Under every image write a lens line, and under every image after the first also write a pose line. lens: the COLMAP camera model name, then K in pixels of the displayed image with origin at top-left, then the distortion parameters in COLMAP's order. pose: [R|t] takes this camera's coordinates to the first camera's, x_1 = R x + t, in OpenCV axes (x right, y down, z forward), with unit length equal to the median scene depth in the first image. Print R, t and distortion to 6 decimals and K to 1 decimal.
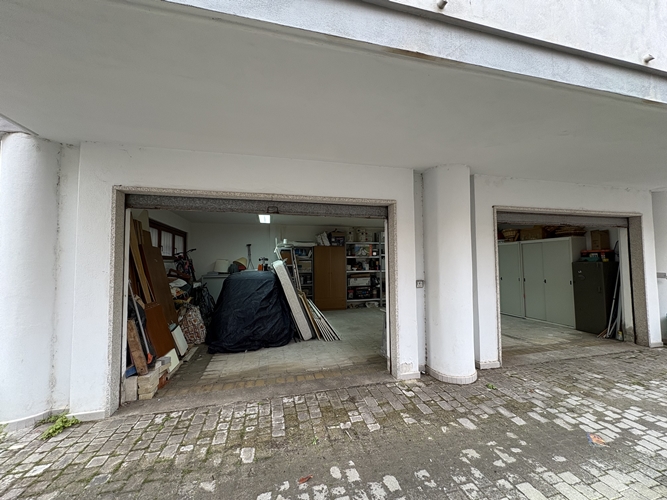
lens RADIAL K [[264.6, 0, 333.5], [0, 264.6, 250.0], [0, 0, 1]] dist [0.000450, -0.000191]
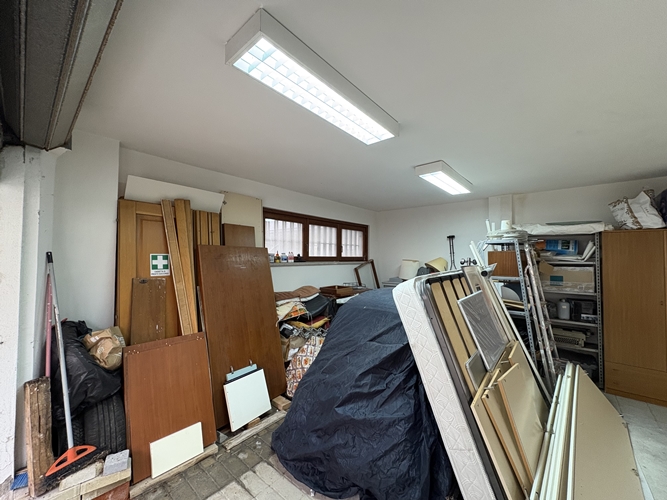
lens RADIAL K [[264.6, 0, 333.5], [0, 264.6, 250.0], [0, 0, 1]] dist [0.000450, -0.000191]
pose [[0.575068, -0.010341, -0.818041, 0.051812], [0.029175, 0.999543, 0.007874, -0.003779], [0.817586, -0.028395, 0.575107, 1.008239]]
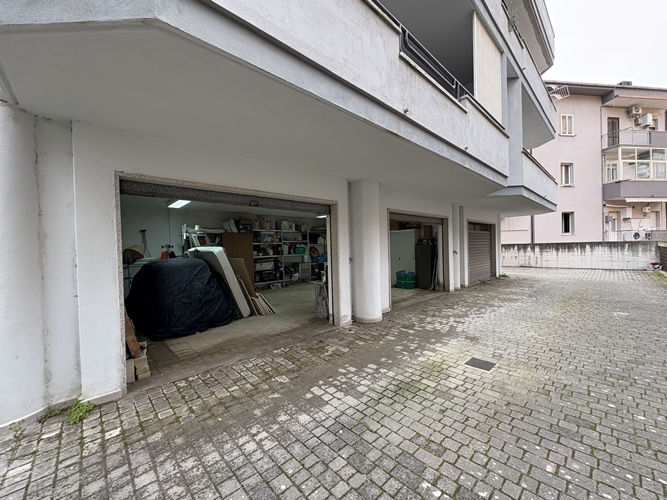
lens RADIAL K [[264.6, 0, 333.5], [0, 264.6, 250.0], [0, 0, 1]] dist [0.000450, -0.000191]
pose [[0.873515, -0.019443, 0.486410, -0.457660], [-0.004381, 0.998848, 0.047794, 0.001062], [-0.486778, -0.043880, 0.872423, -0.215428]]
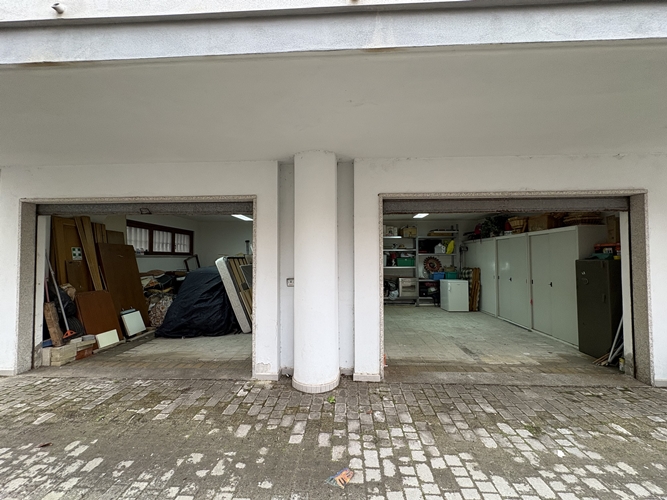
lens RADIAL K [[270.8, 0, 333.5], [0, 270.8, 250.0], [0, 0, 1]] dist [0.001024, 0.000118]
pose [[0.957144, -0.002787, -0.289600, 0.774534], [0.008822, 0.999770, 0.019537, -0.004201], [0.289479, -0.021254, 0.956948, 0.127370]]
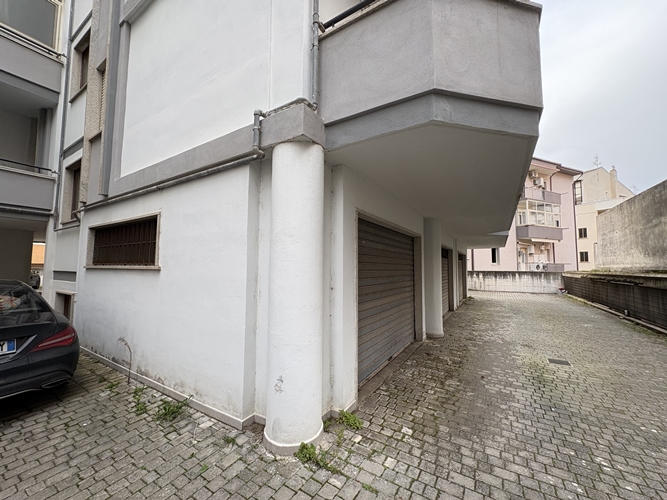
lens RADIAL K [[264.6, 0, 333.5], [0, 264.6, 250.0], [0, 0, 1]] dist [0.000450, -0.000191]
pose [[0.721007, 0.058189, 0.690480, -1.294210], [-0.044683, 0.998298, -0.037470, -0.005267], [-0.691485, -0.003837, 0.722380, 0.163924]]
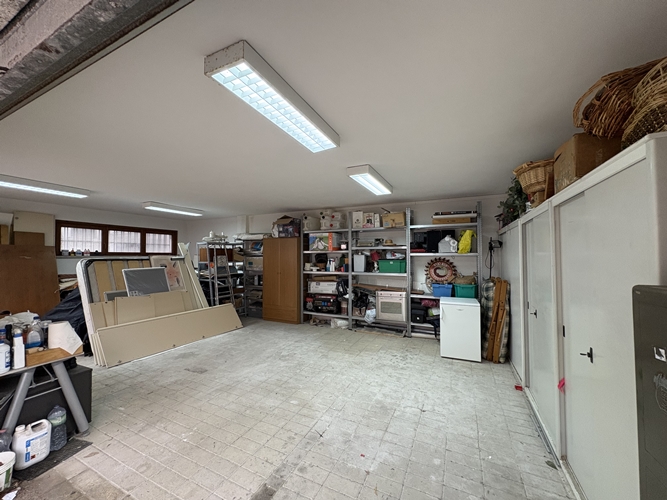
lens RADIAL K [[264.6, 0, 333.5], [0, 264.6, 250.0], [0, 0, 1]] dist [0.000450, -0.000191]
pose [[0.766711, -0.007676, -0.641947, 1.417075], [0.025905, 0.999484, 0.018989, 0.024758], [0.641470, -0.031188, 0.766514, 1.229767]]
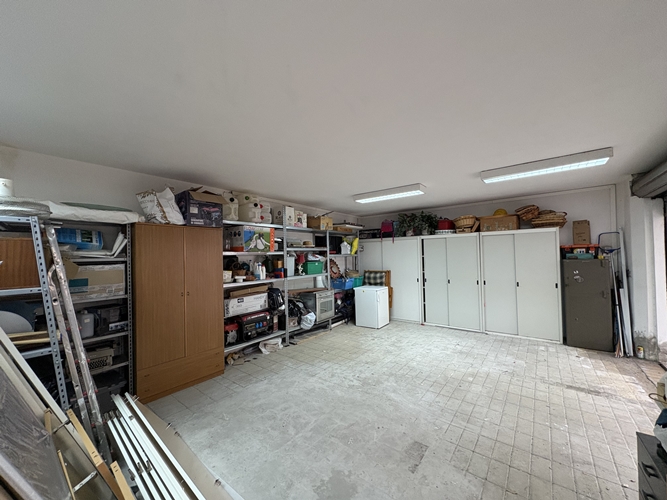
lens RADIAL K [[264.6, 0, 333.5], [0, 264.6, 250.0], [0, 0, 1]] dist [0.000450, -0.000191]
pose [[0.791306, 0.004865, 0.611401, -0.186998], [-0.017228, 0.999749, 0.014342, 0.028729], [-0.611178, -0.021882, 0.791191, 1.312239]]
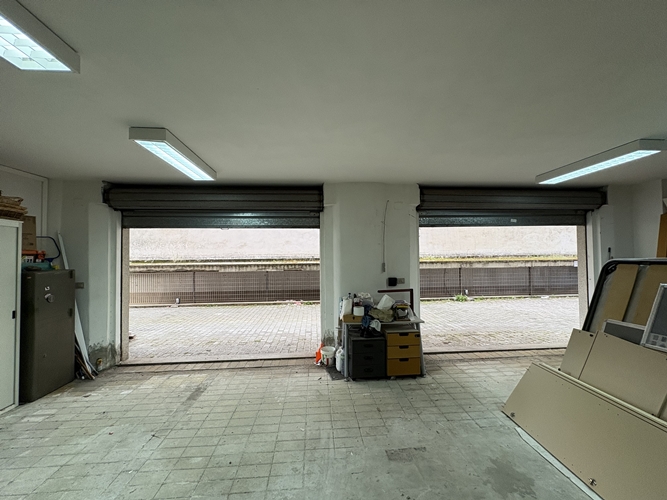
lens RADIAL K [[270.8, 0, 333.5], [0, 270.8, 250.0], [0, 0, 1]] dist [0.001024, 0.000118]
pose [[-0.985098, 0.023980, 0.170312, 0.380331], [0.011345, 0.997136, -0.074779, 0.080857], [-0.171618, -0.071732, -0.982549, 2.340244]]
